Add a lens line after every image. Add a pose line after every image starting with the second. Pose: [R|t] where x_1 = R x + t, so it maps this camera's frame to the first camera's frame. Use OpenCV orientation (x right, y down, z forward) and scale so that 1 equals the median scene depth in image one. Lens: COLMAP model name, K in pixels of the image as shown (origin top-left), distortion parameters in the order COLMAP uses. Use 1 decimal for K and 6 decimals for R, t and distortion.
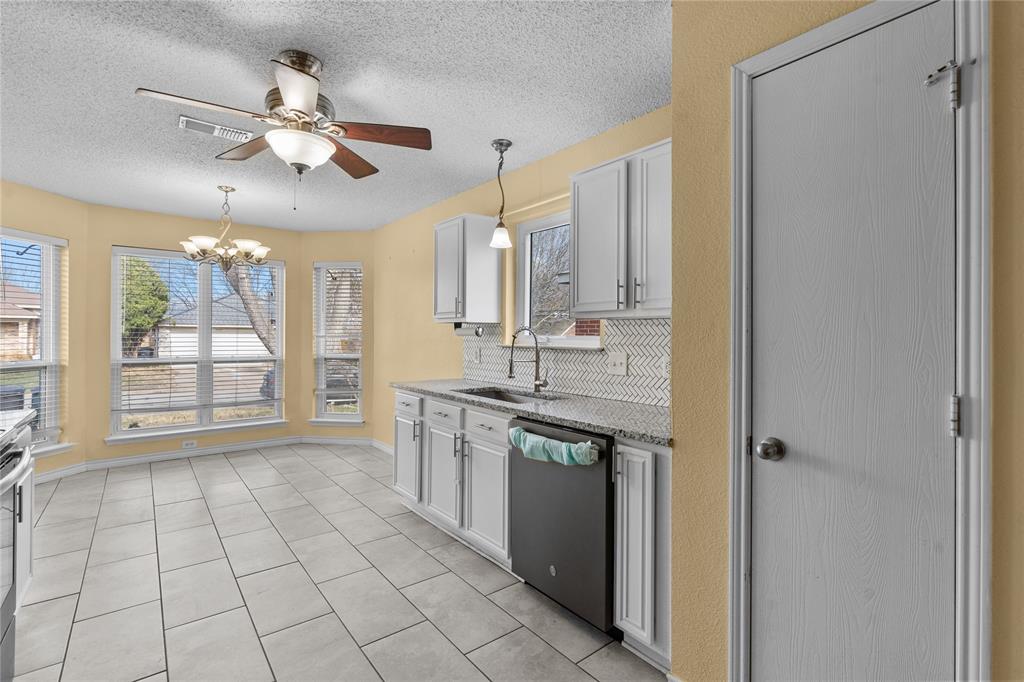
lens RADIAL K [[473.9, 0, 515.5], [0, 473.9, 335.6], [0, 0, 1]] dist [-0.002827, -0.000213]
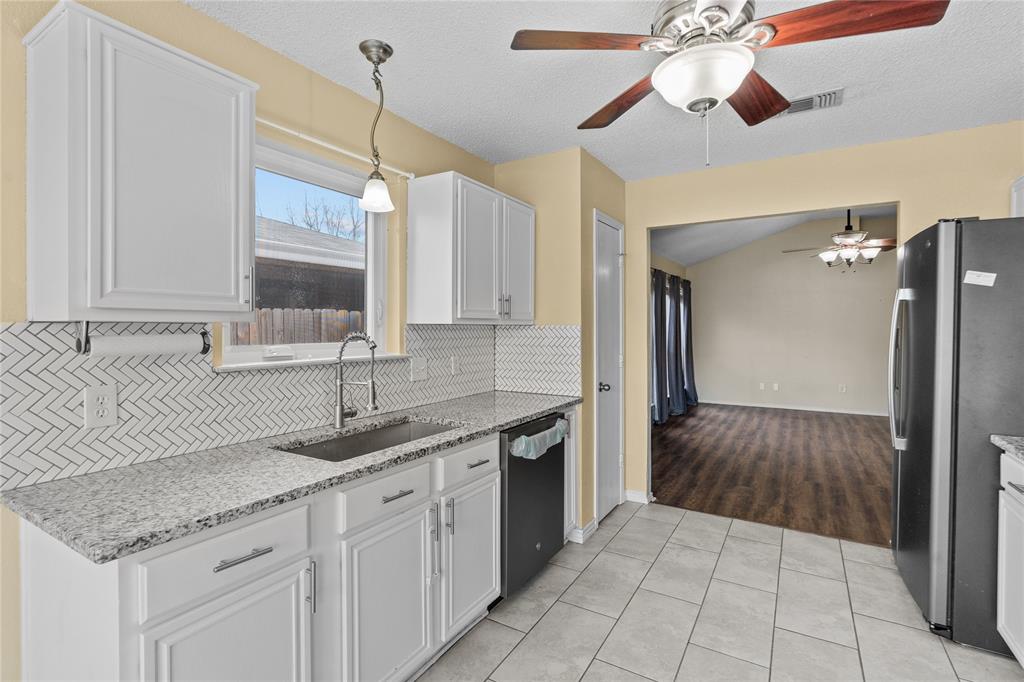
lens RADIAL K [[476.5, 0, 513.1], [0, 476.5, 327.6], [0, 0, 1]] dist [-0.005192, 0.000542]
pose [[-0.345389, -0.006065, 0.938440, -0.597758], [-0.001110, 0.999981, 0.006054, -0.025096], [-0.938459, 0.001049, -0.345389, 0.886861]]
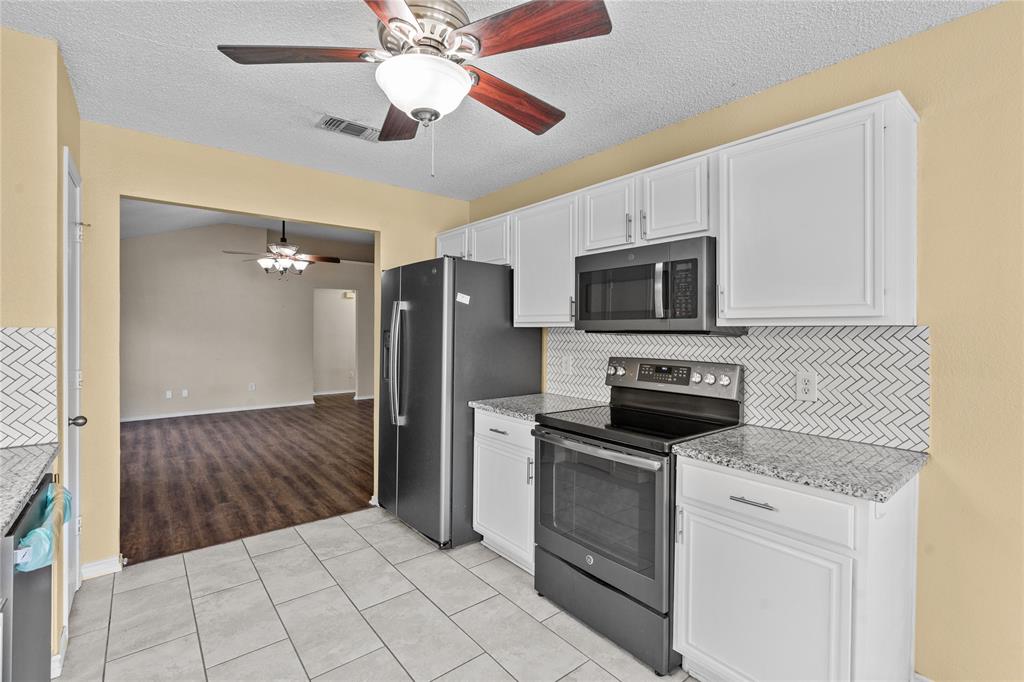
lens RADIAL K [[465.3, 0, 512.4], [0, 465.3, 328.9], [0, 0, 1]] dist [-0.004279, 0.000480]
pose [[-0.999938, -0.009182, -0.006336, -0.345466], [-0.009170, 0.999956, -0.001773, -0.026160], [0.006352, -0.001714, -0.999978, 1.000797]]
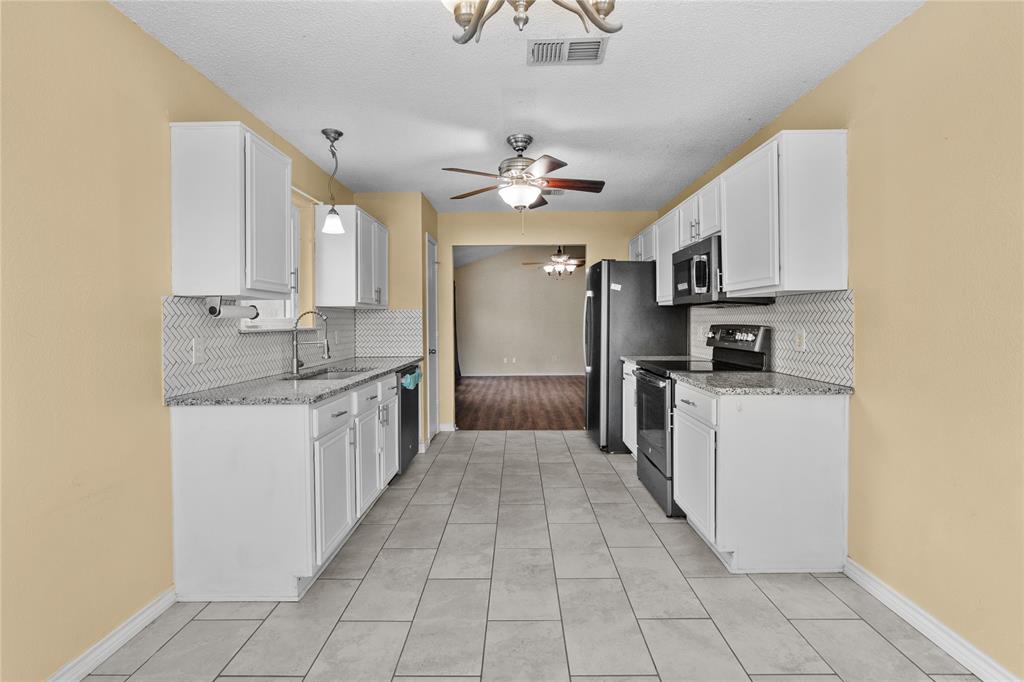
lens RADIAL K [[468.4, 0, 510.9], [0, 468.4, 321.2], [0, 0, 1]] dist [-0.004967, 0.001224]
pose [[-0.772468, 0.001450, 0.635052, -0.832652], [0.003753, 0.999990, 0.002282, 0.005877], [-0.635043, 0.004146, -0.772466, 1.307275]]
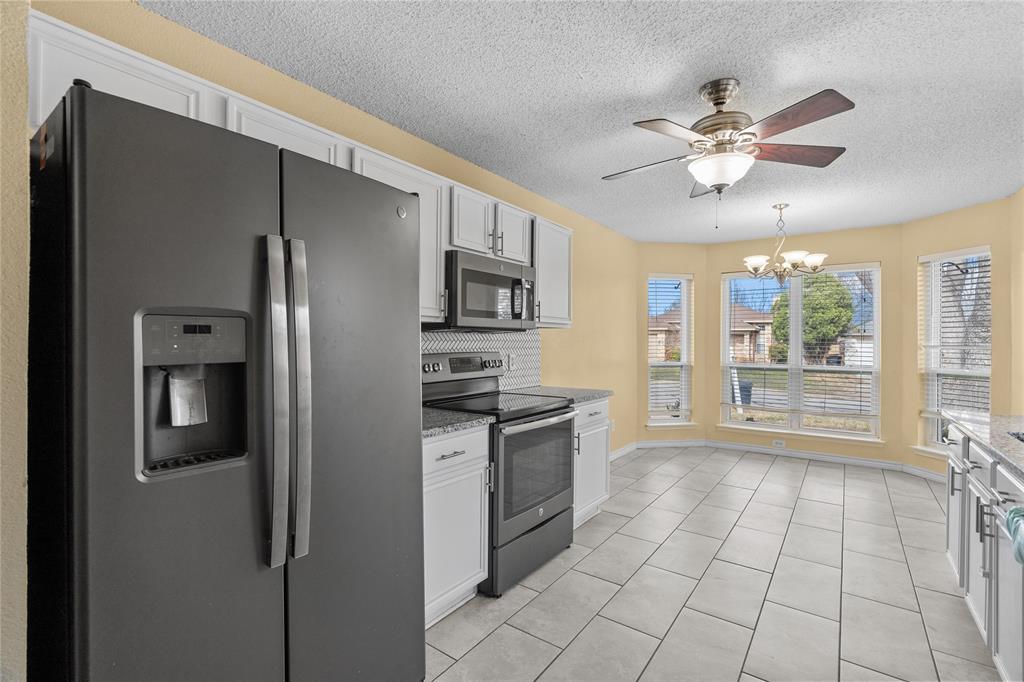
lens RADIAL K [[464.5, 0, 514.7], [0, 464.5, 337.0], [0, 0, 1]] dist [-0.001491, 0.000119]
pose [[0.270517, -0.009645, -0.962667, 0.252207], [-0.005914, 0.999914, -0.011680, -0.001859], [0.962697, 0.008853, 0.270437, 0.163207]]
